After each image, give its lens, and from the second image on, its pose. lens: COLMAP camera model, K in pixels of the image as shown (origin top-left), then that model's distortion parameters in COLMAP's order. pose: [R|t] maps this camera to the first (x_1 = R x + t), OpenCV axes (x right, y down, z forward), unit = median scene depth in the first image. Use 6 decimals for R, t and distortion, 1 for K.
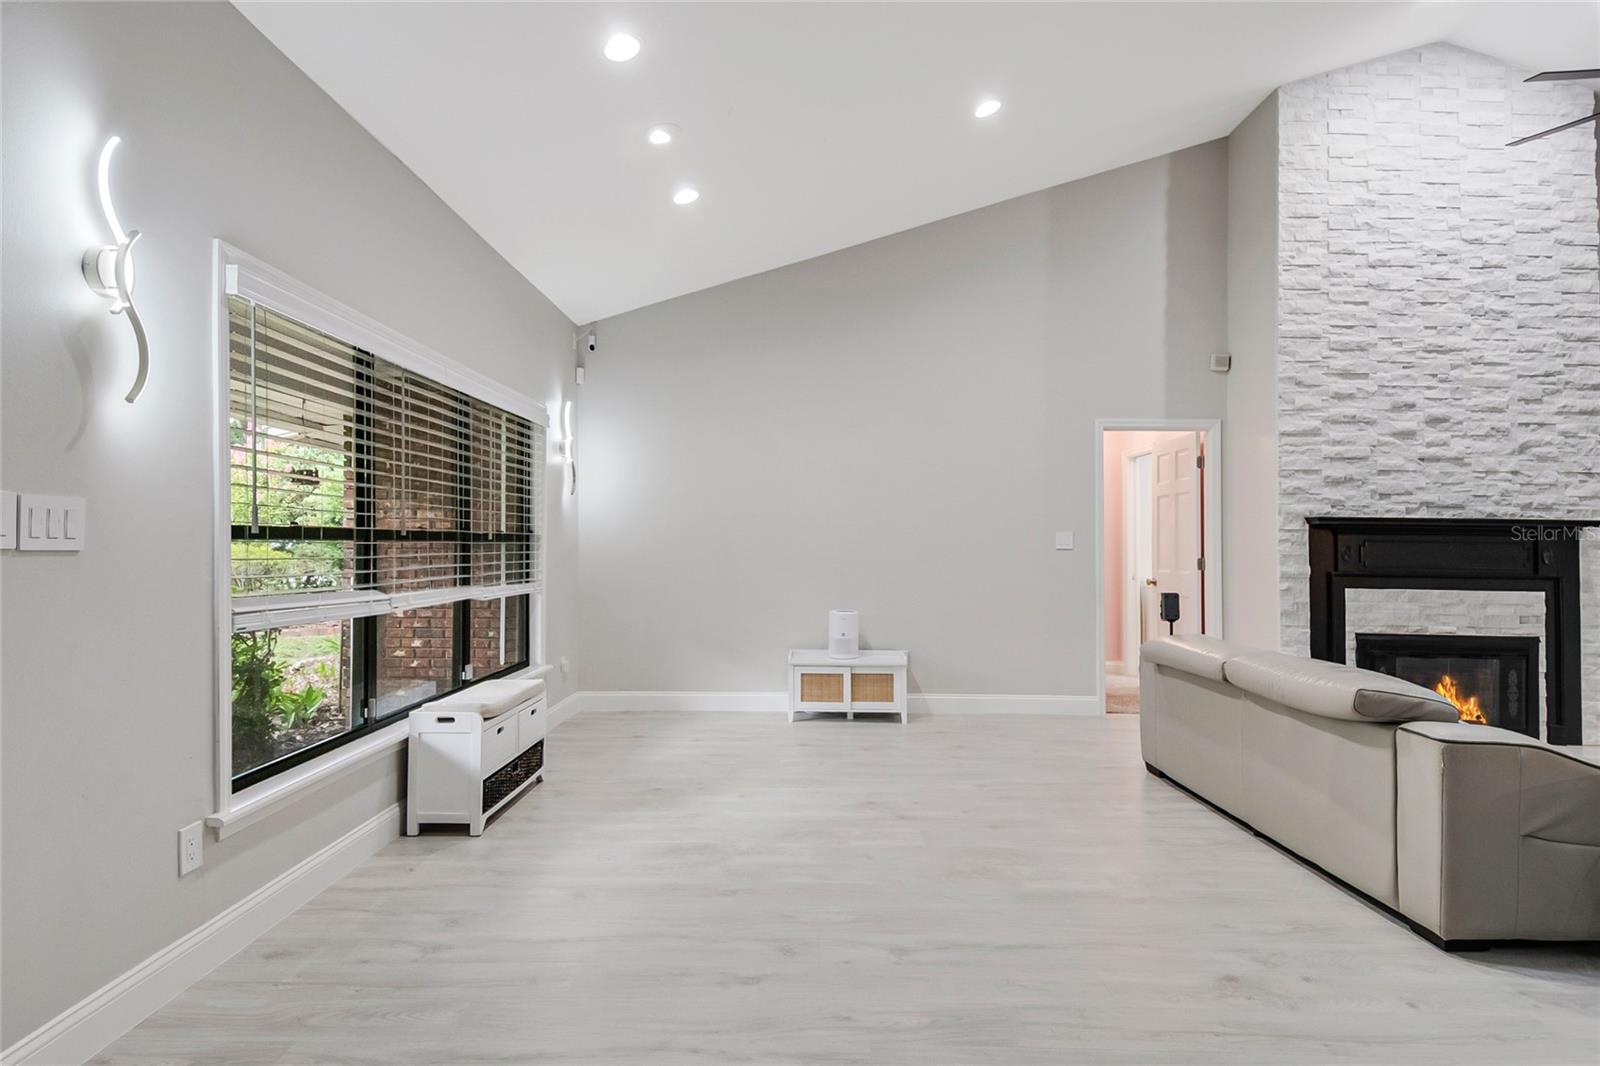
lens RADIAL K [[868.0, 0, 800.0], [0, 868.0, 533.0], [0, 0, 1]] dist [-0.001114, -0.002389]
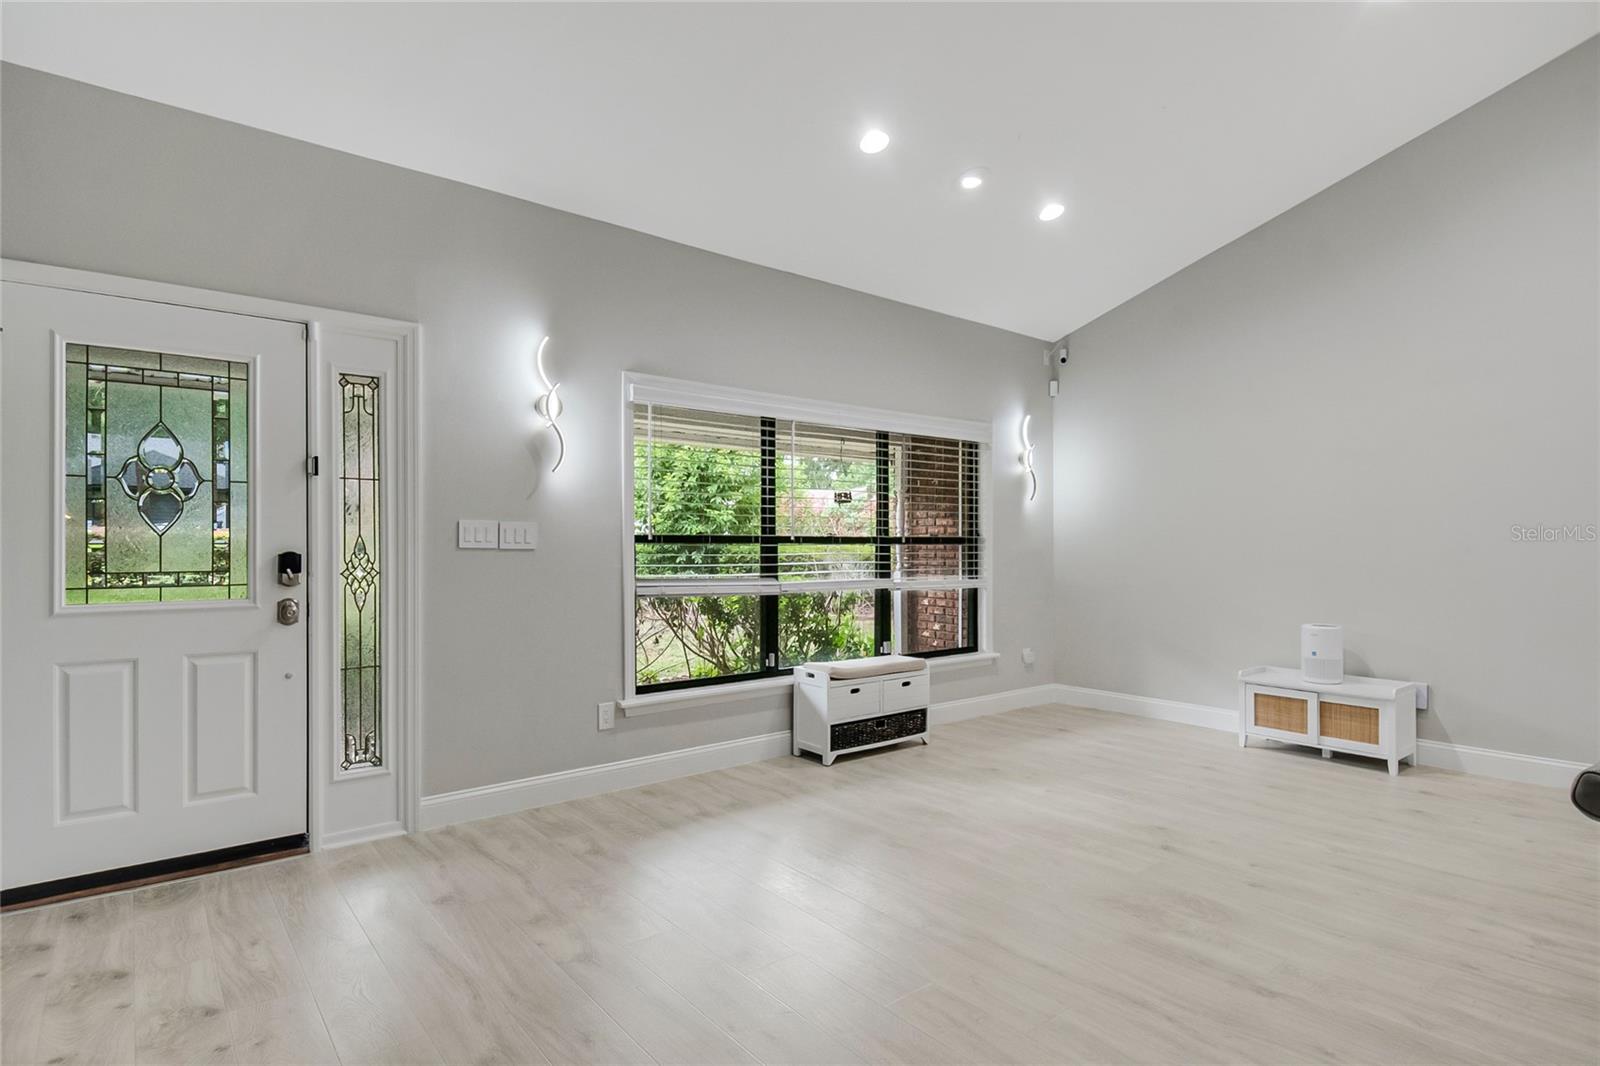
lens RADIAL K [[868.0, 0, 800.0], [0, 868.0, 533.0], [0, 0, 1]] dist [-0.001114, -0.002389]
pose [[0.602549, -0.014570, -0.797949, 0.561209], [0.012064, 0.999885, -0.009148, 0.004163], [0.797990, -0.004114, 0.602656, 0.142277]]
